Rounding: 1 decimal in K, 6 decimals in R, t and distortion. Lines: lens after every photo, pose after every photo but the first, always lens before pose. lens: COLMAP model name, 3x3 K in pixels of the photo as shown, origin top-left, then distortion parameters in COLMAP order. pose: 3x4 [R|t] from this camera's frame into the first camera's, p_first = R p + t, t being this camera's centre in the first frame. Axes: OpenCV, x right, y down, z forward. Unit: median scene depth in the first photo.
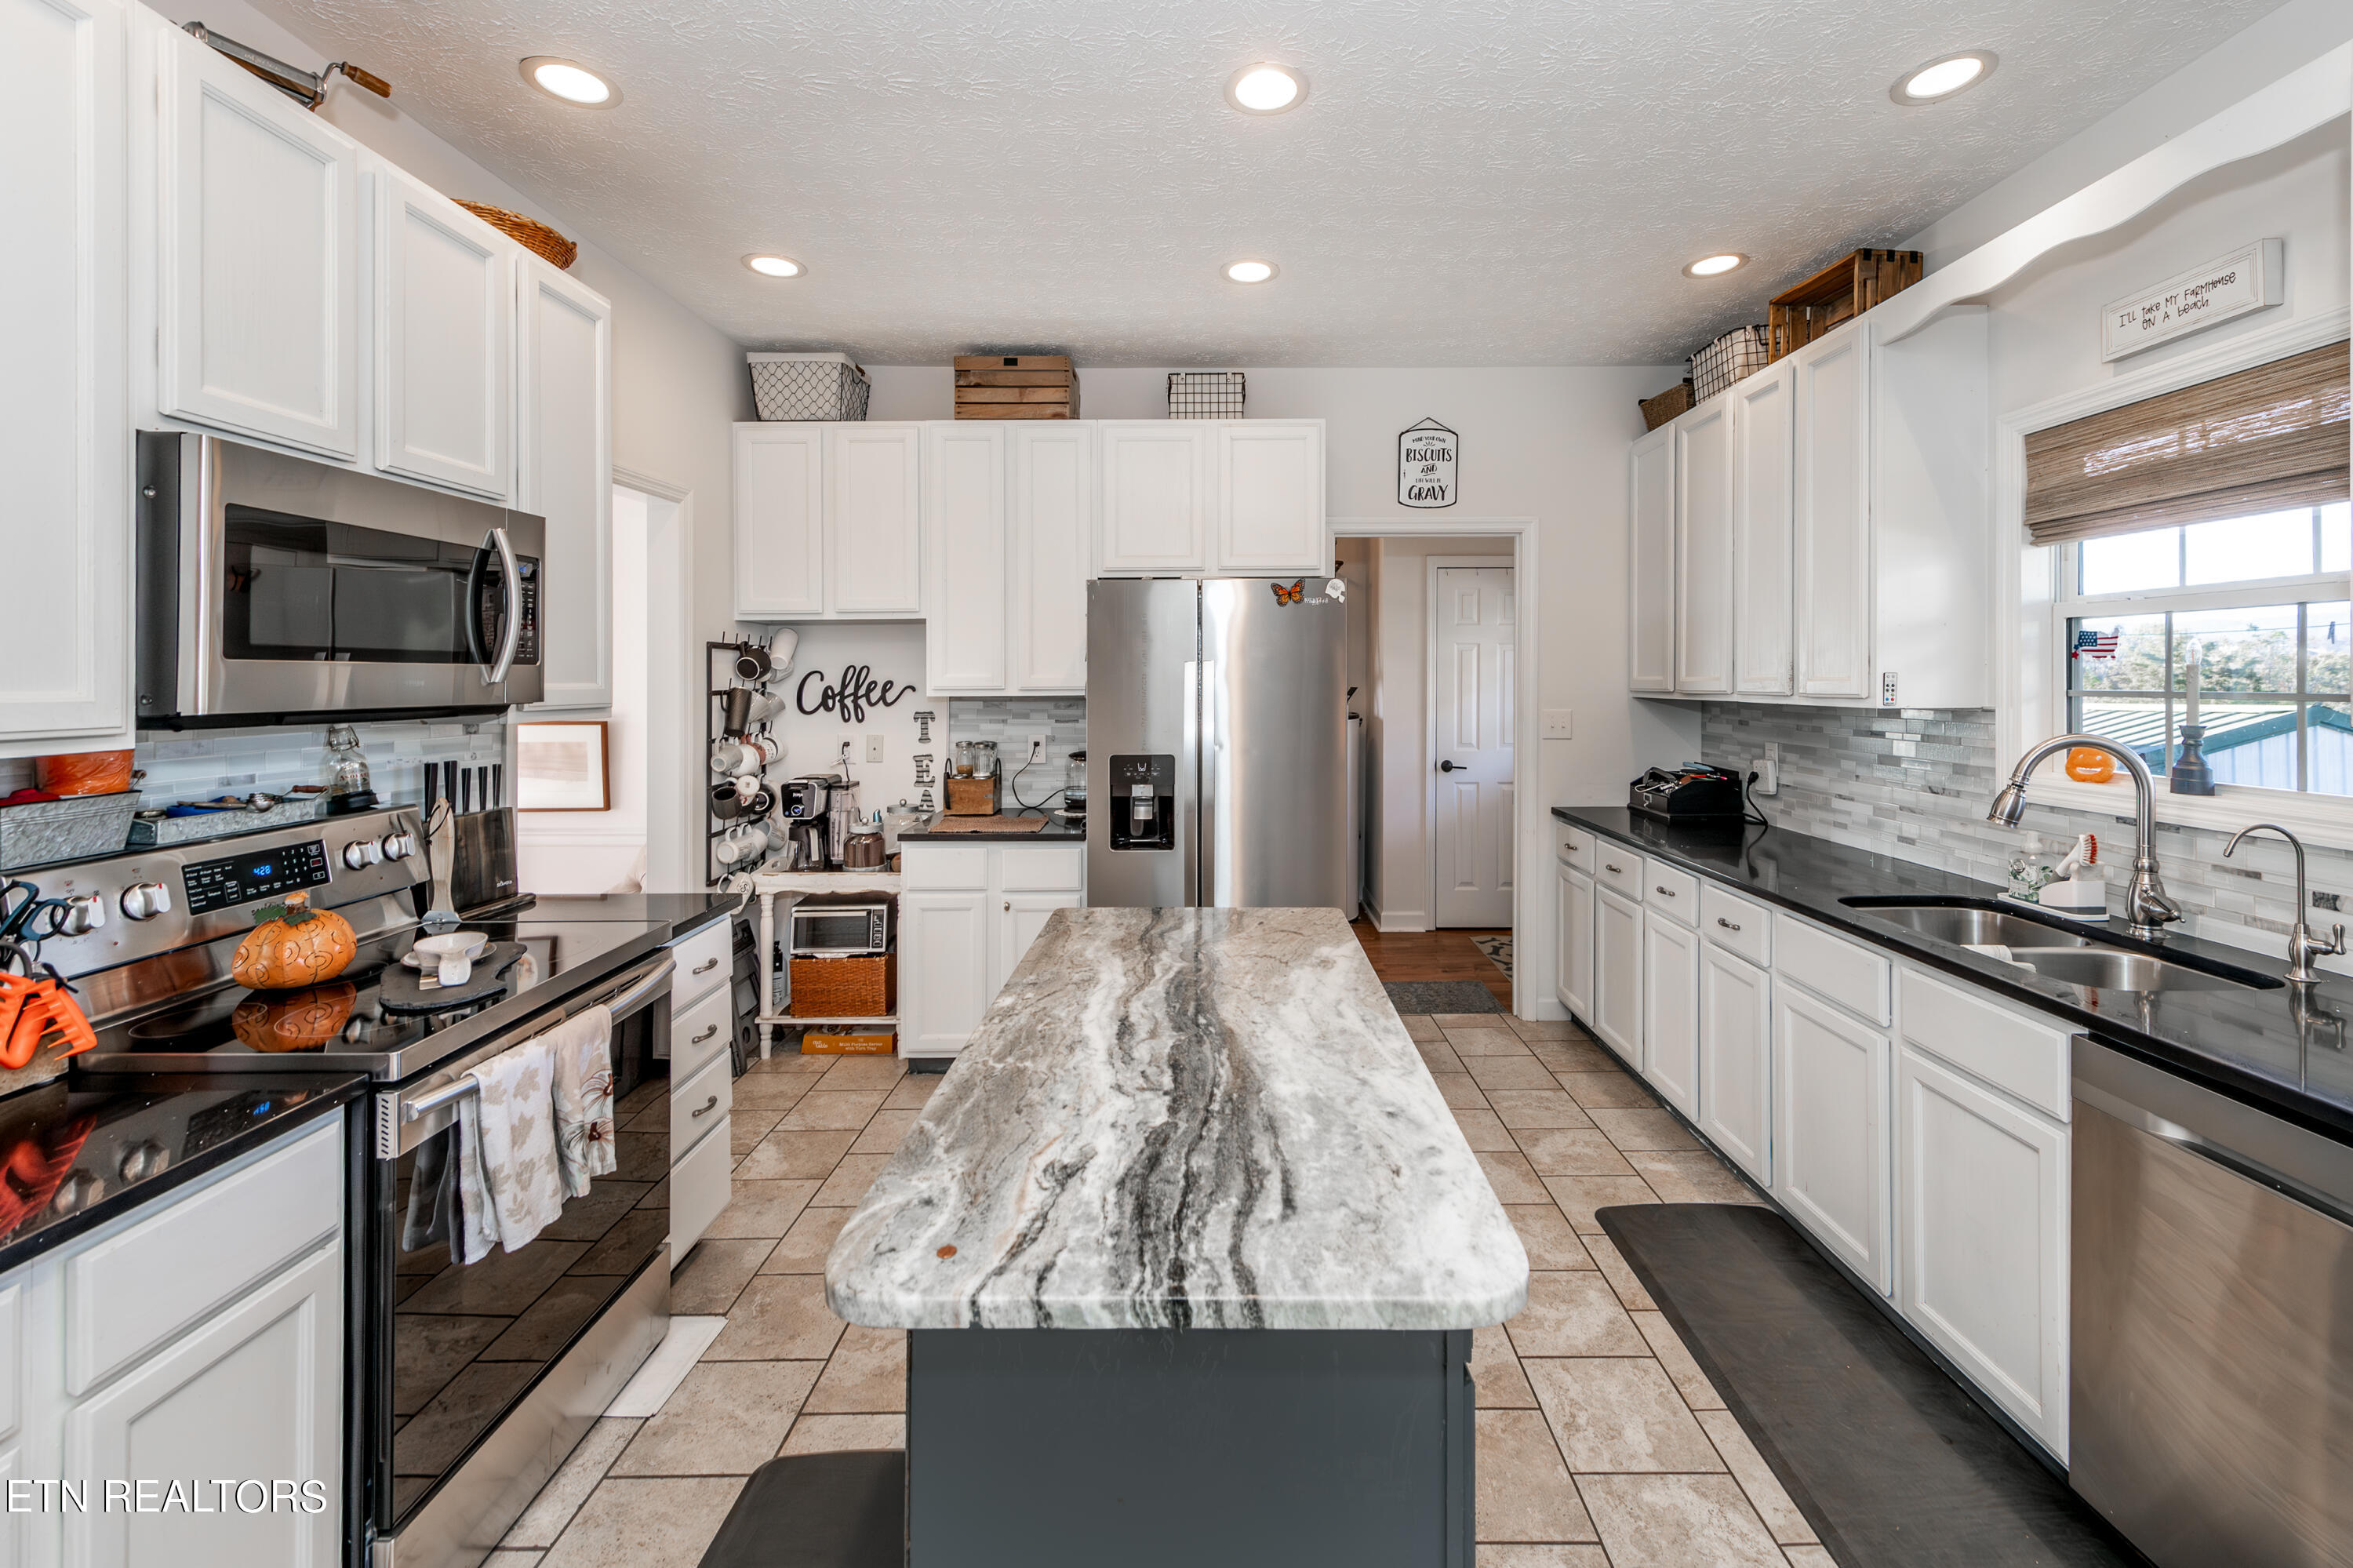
lens RADIAL K [[988.2, 0, 1180.5], [0, 988.2, 678.4], [0, 0, 1]] dist [0.000439, -0.000218]
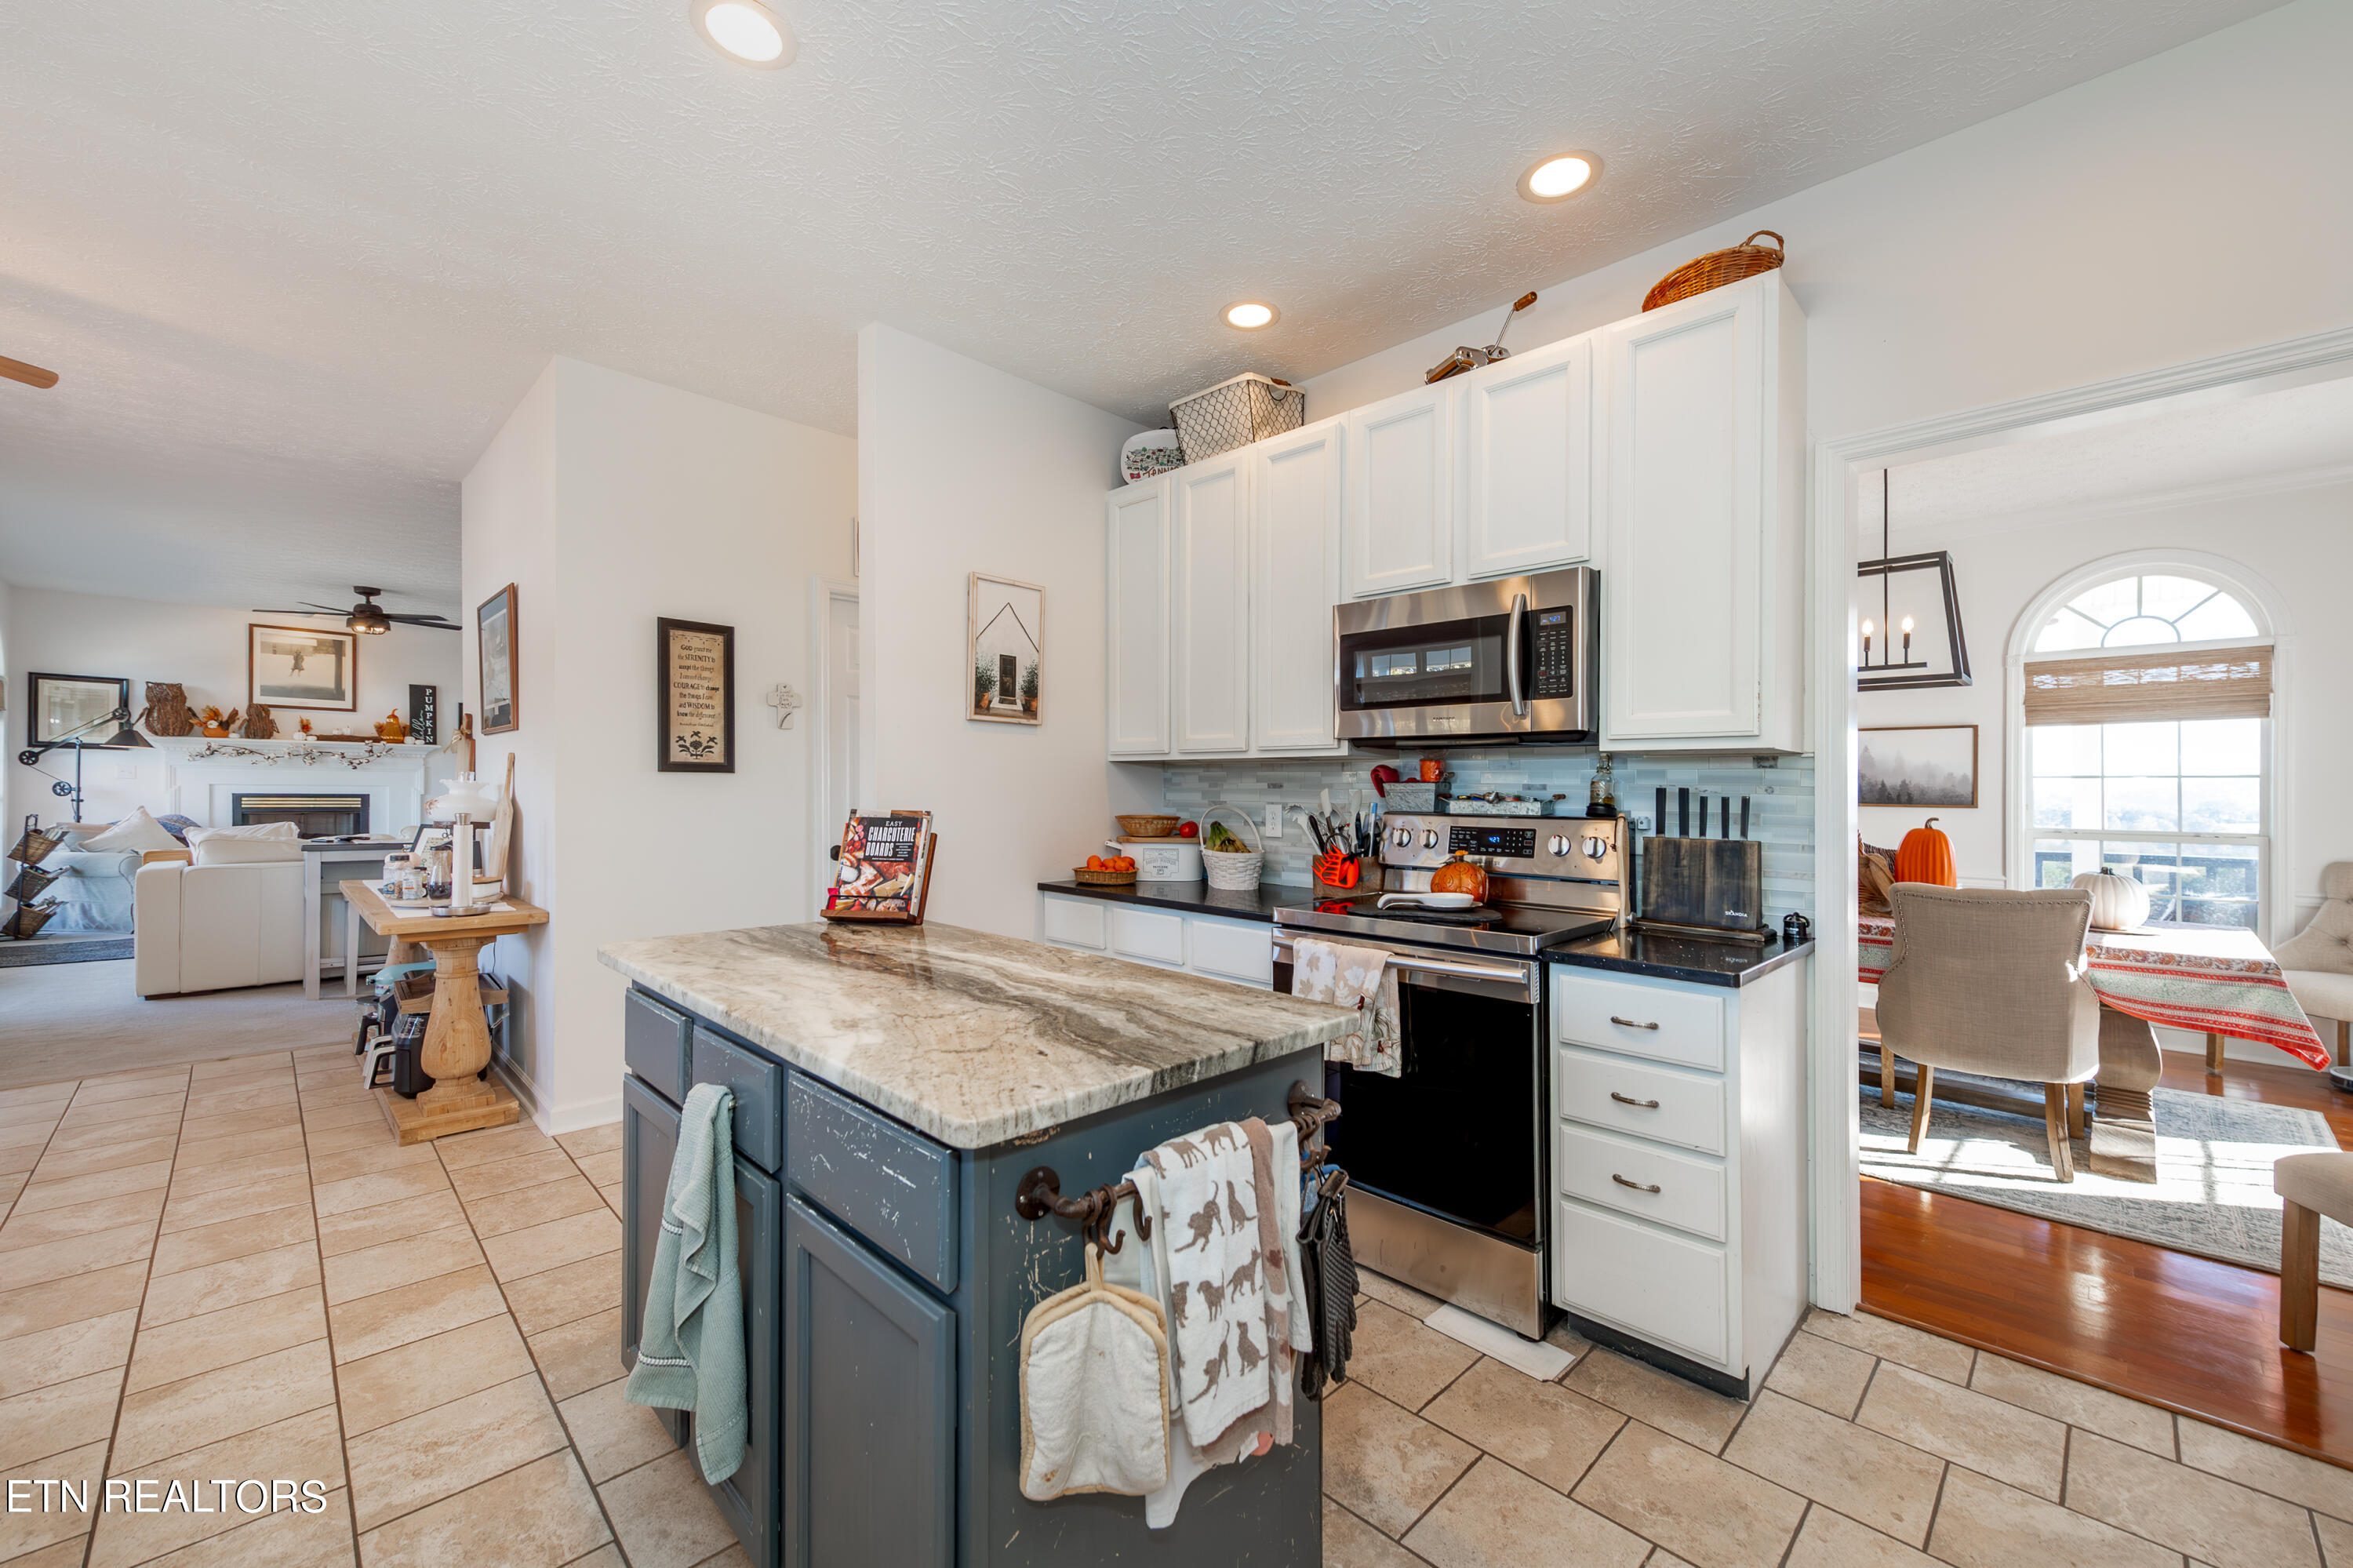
lens RADIAL K [[935.3, 0, 1242.8], [0, 935.3, 787.0], [0, 0, 1]] dist [0.001170, 0.000221]
pose [[-0.657569, -0.010741, -0.753318, 0.448495], [-0.010151, 0.999934, -0.005396, 0.103156], [0.753326, 0.004098, -0.657635, 1.473859]]
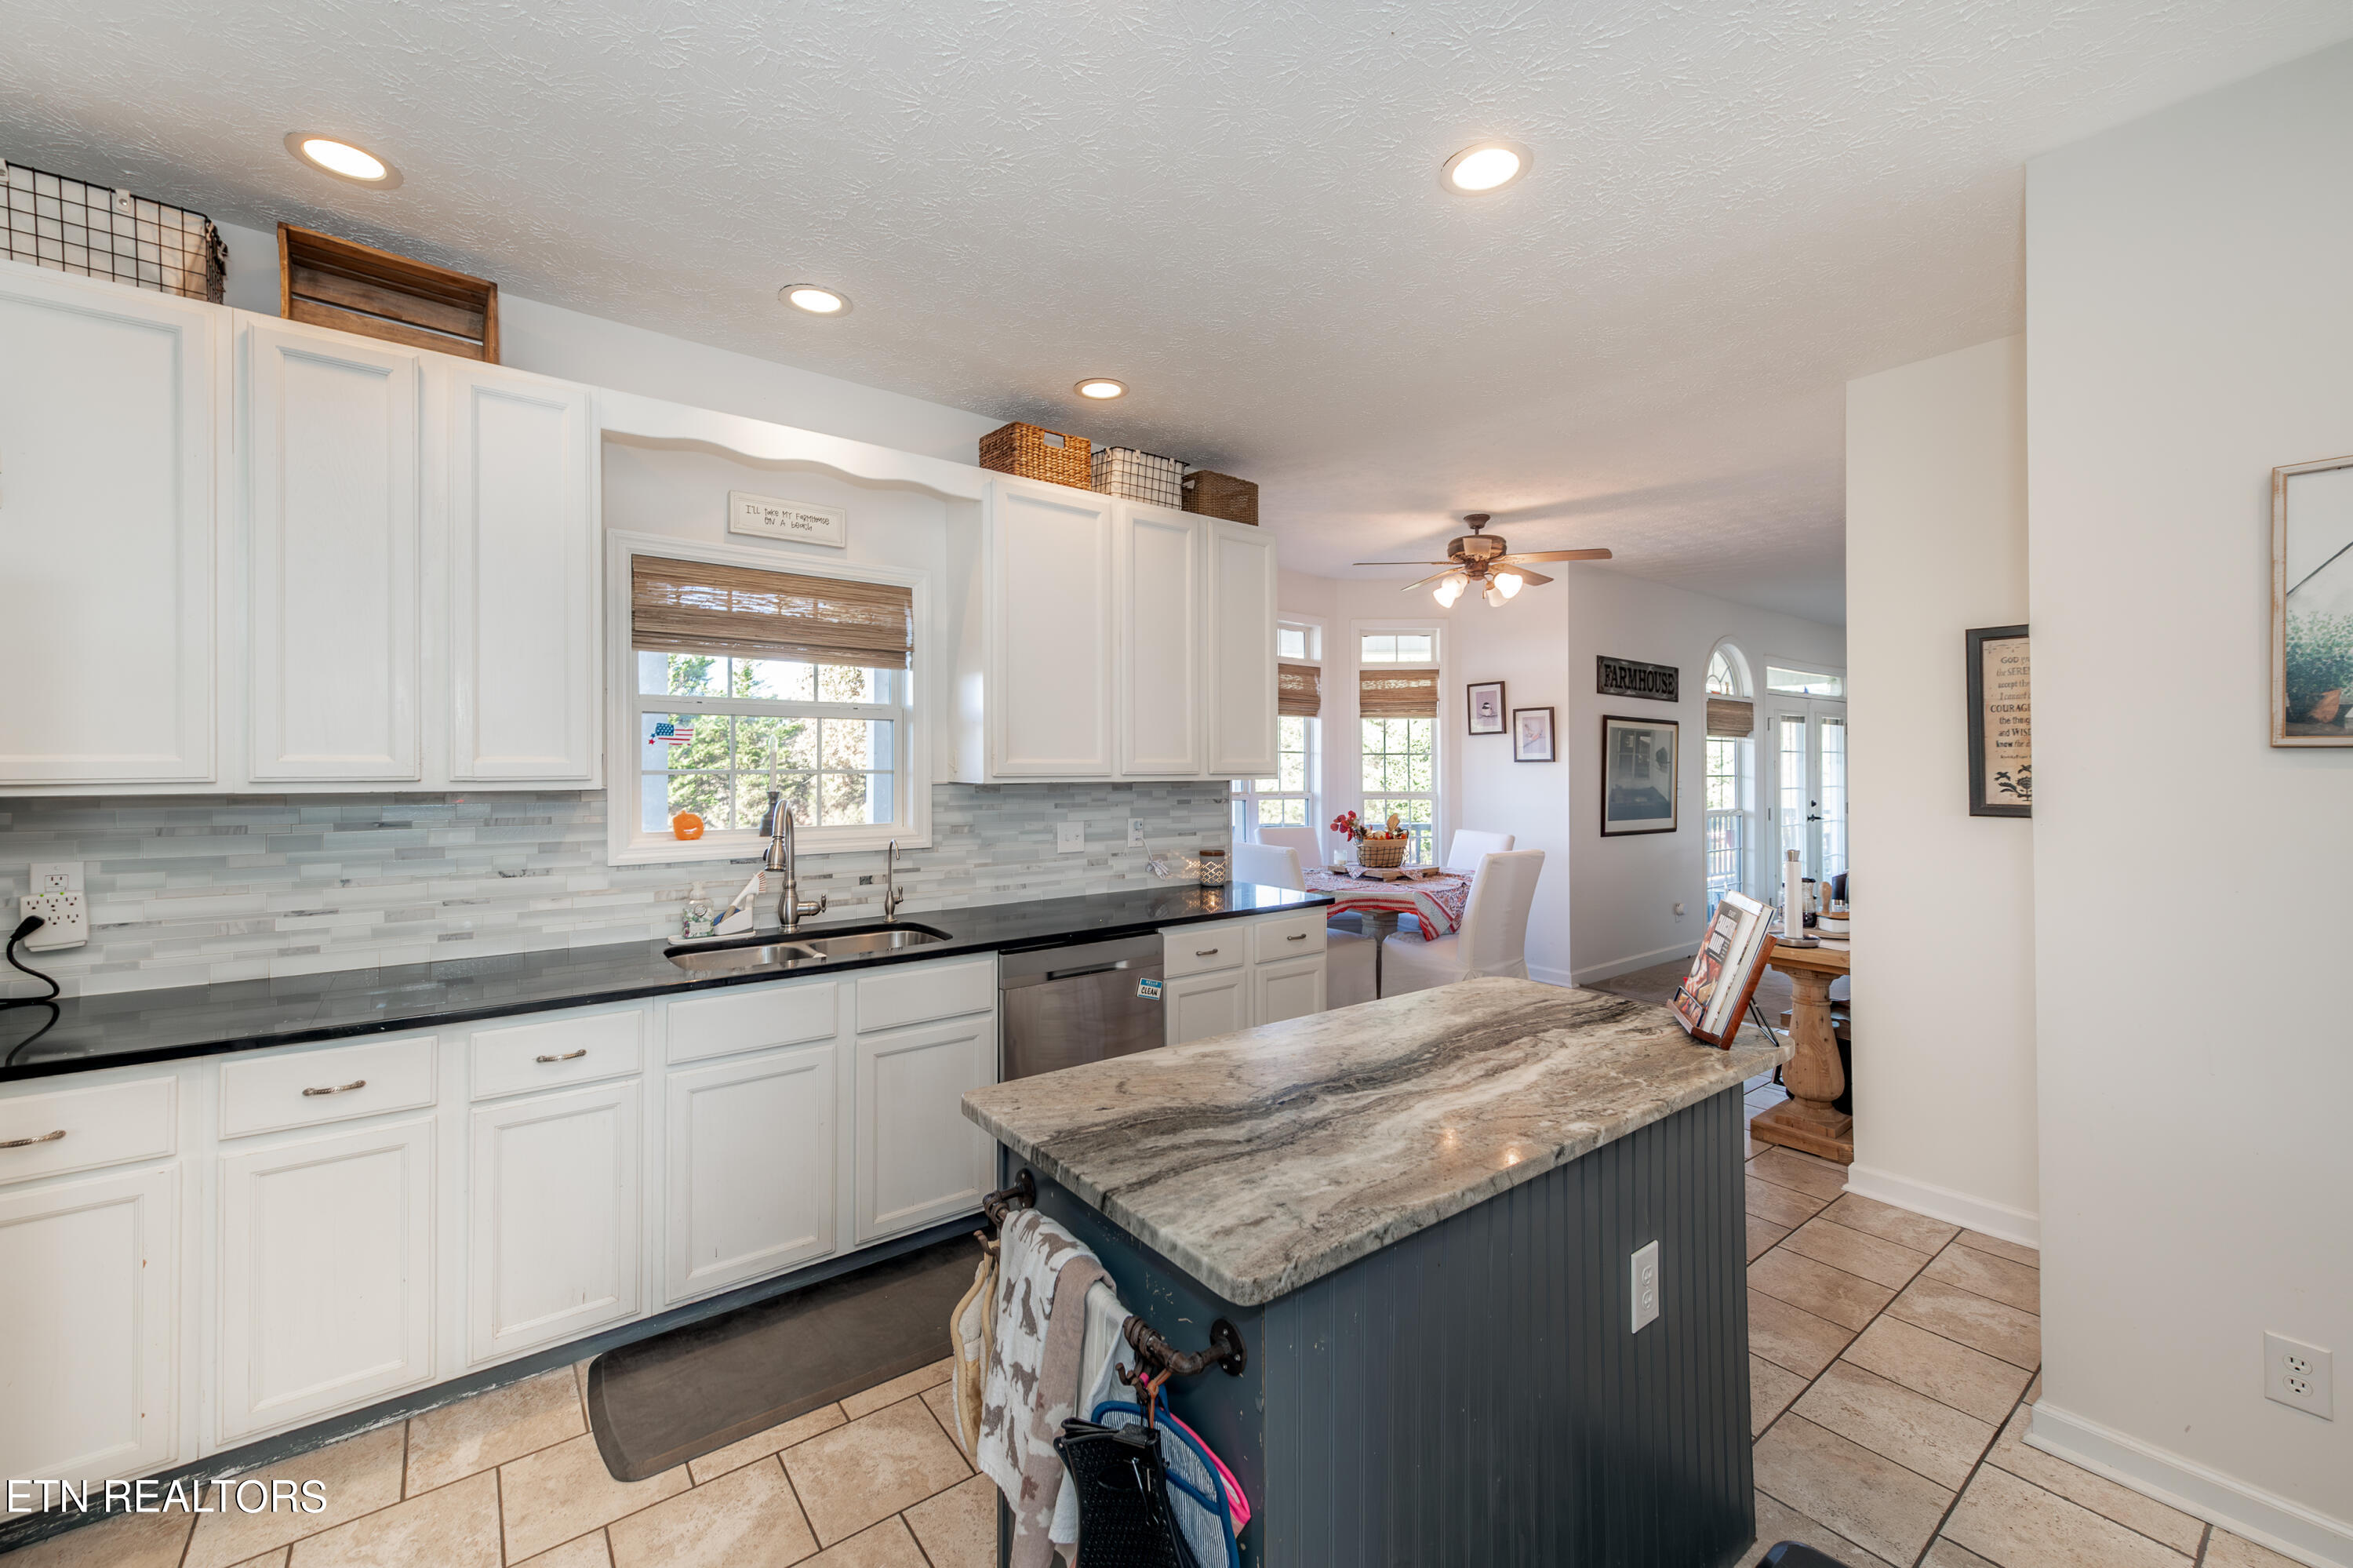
lens RADIAL K [[924.0, 0, 1139.4], [0, 924.0, 760.0], [0, 0, 1]] dist [0.018748, -0.000005]
pose [[-0.613239, 0.004665, 0.789884, -0.458883], [-0.002229, 0.999968, -0.007636, 0.008491], [-0.789894, -0.006444, -0.613209, 1.413950]]
